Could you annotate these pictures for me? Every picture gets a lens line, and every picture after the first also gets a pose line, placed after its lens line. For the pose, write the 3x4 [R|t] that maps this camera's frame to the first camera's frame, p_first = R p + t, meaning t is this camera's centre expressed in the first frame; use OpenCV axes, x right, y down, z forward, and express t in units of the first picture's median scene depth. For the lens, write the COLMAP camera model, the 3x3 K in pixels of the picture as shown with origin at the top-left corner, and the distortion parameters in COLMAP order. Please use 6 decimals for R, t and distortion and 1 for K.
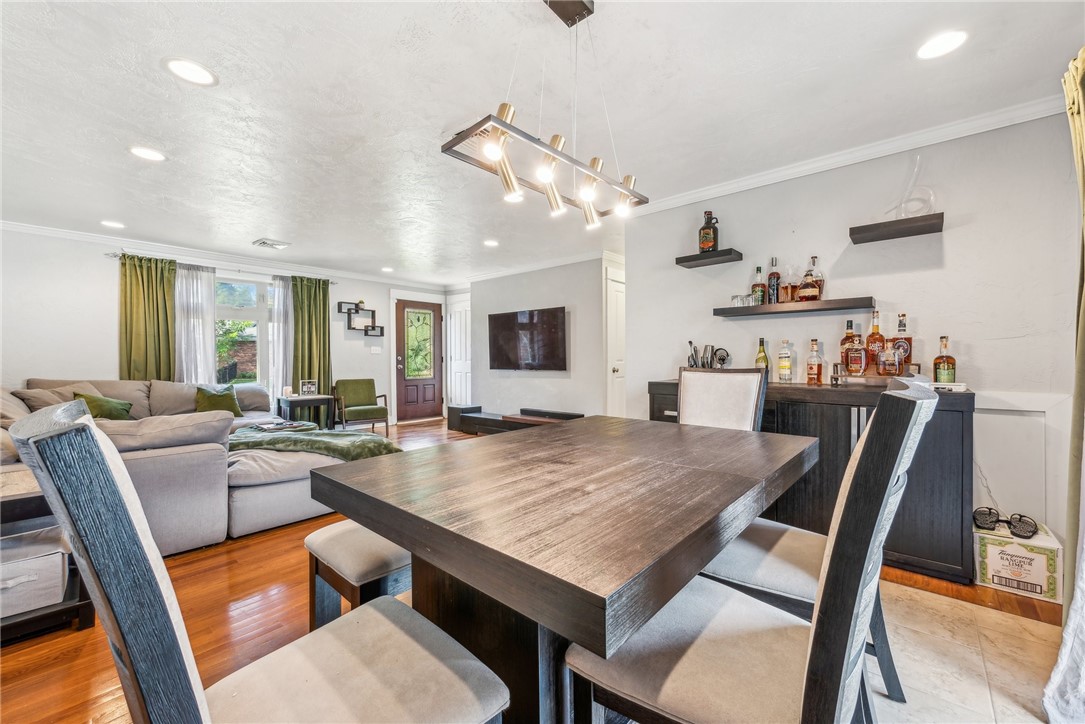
lens RADIAL K [[434.1, 0, 543.7], [0, 434.1, 362.0], [0, 0, 1]] dist [0.001641, -0.000089]
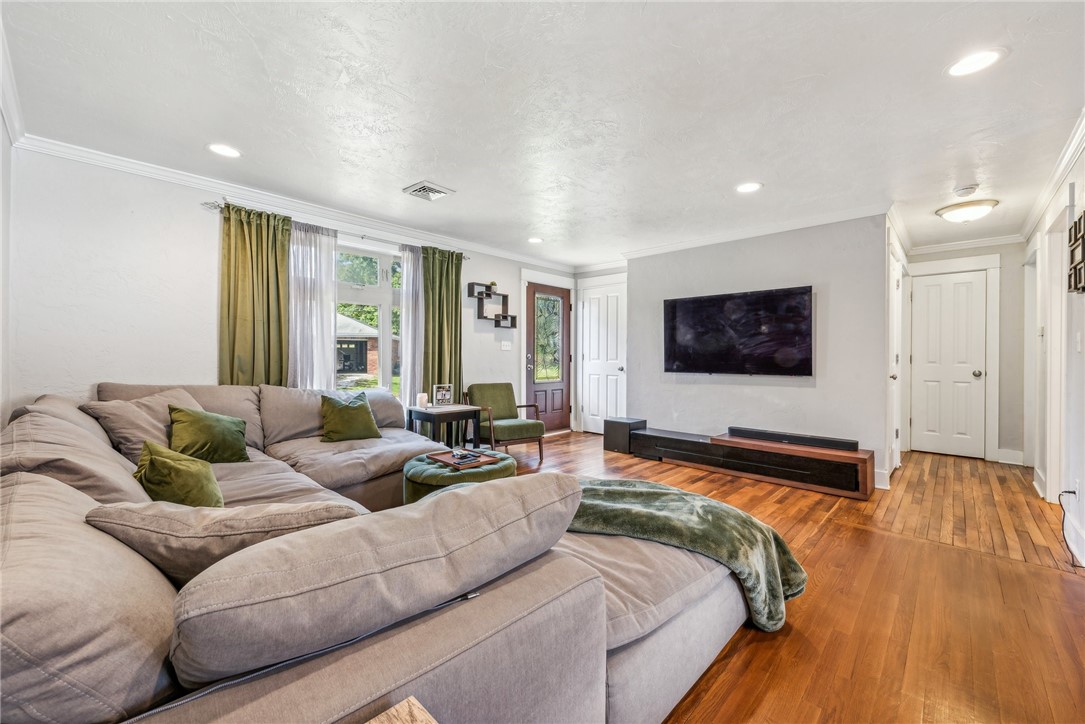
lens RADIAL K [[434.1, 0, 540.5], [0, 434.1, 360.0], [0, 0, 1]] dist [0.001641, -0.000089]
pose [[0.999062, 0.009245, -0.042296, -0.331414], [-0.009229, 0.999957, 0.000569, -0.002900], [0.042299, -0.000178, 0.999105, 0.249050]]
